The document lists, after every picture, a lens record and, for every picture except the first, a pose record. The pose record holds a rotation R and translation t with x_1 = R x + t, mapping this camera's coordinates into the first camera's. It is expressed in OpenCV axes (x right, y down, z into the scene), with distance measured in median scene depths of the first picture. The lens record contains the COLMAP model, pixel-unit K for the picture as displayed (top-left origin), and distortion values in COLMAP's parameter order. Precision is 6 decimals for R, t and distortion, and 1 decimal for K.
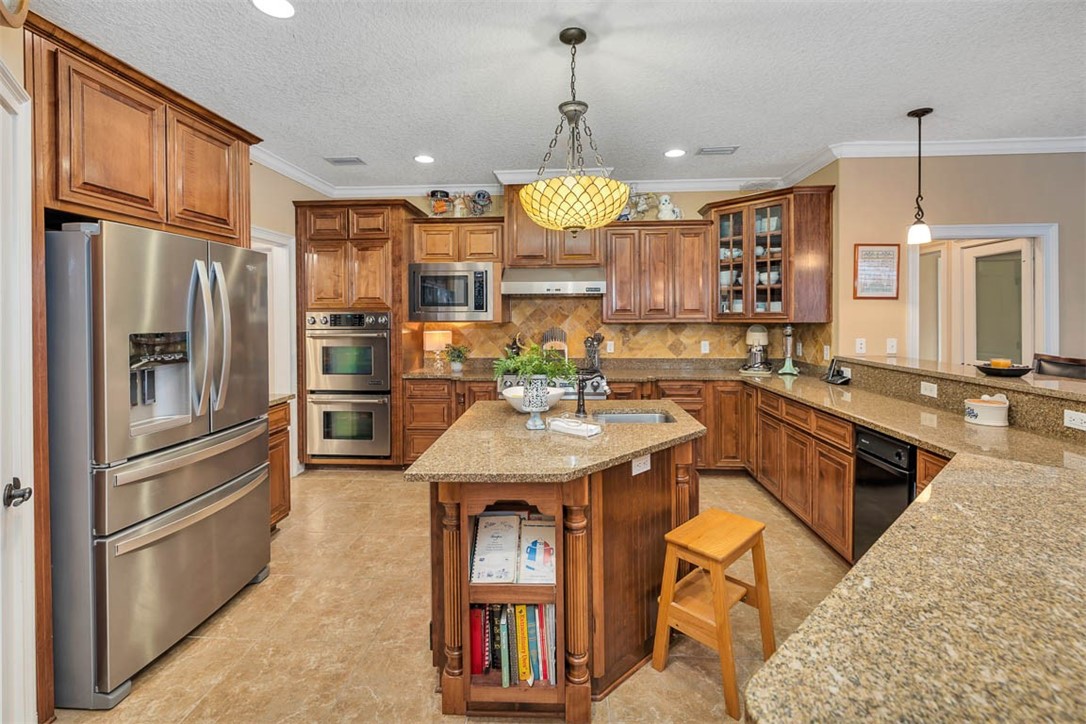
lens RADIAL K [[466.7, 0, 543.7], [0, 466.7, 316.1], [0, 0, 1]] dist [-0.003131, 0.000018]
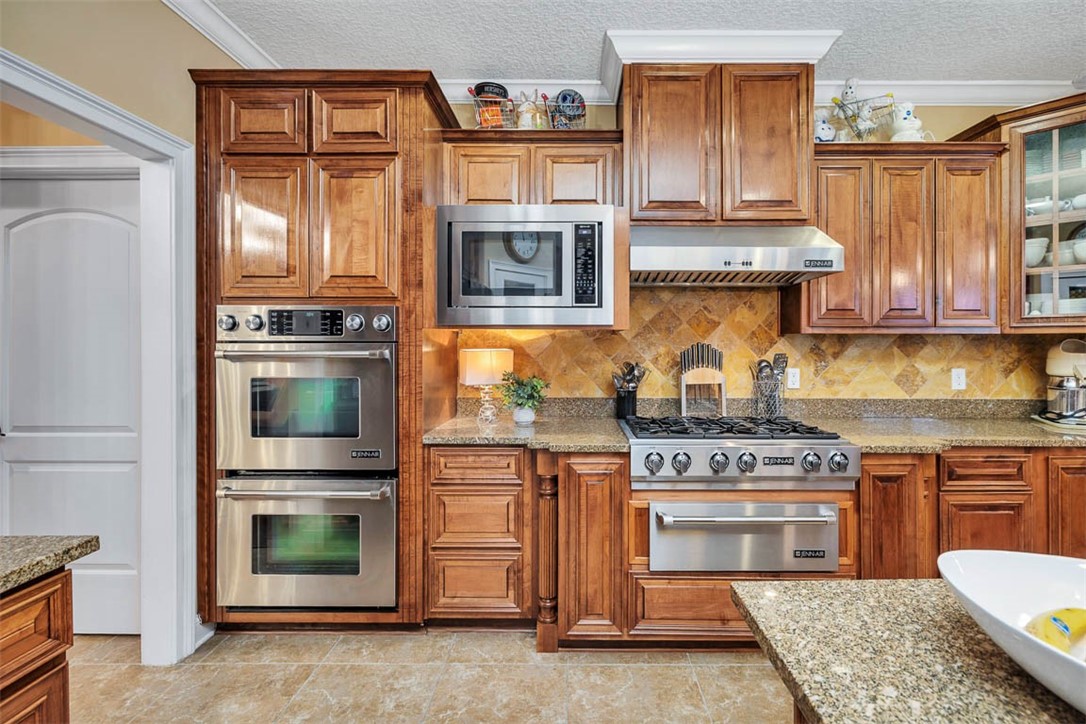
lens RADIAL K [[466.7, 0, 565.0], [0, 466.7, 340.6], [0, 0, 1]] dist [-0.003131, 0.000018]
pose [[0.998677, 0.006537, 0.051007, -0.179598], [-0.006490, 0.999978, -0.001091, 0.025718], [-0.051013, 0.000758, 0.998698, 0.506460]]
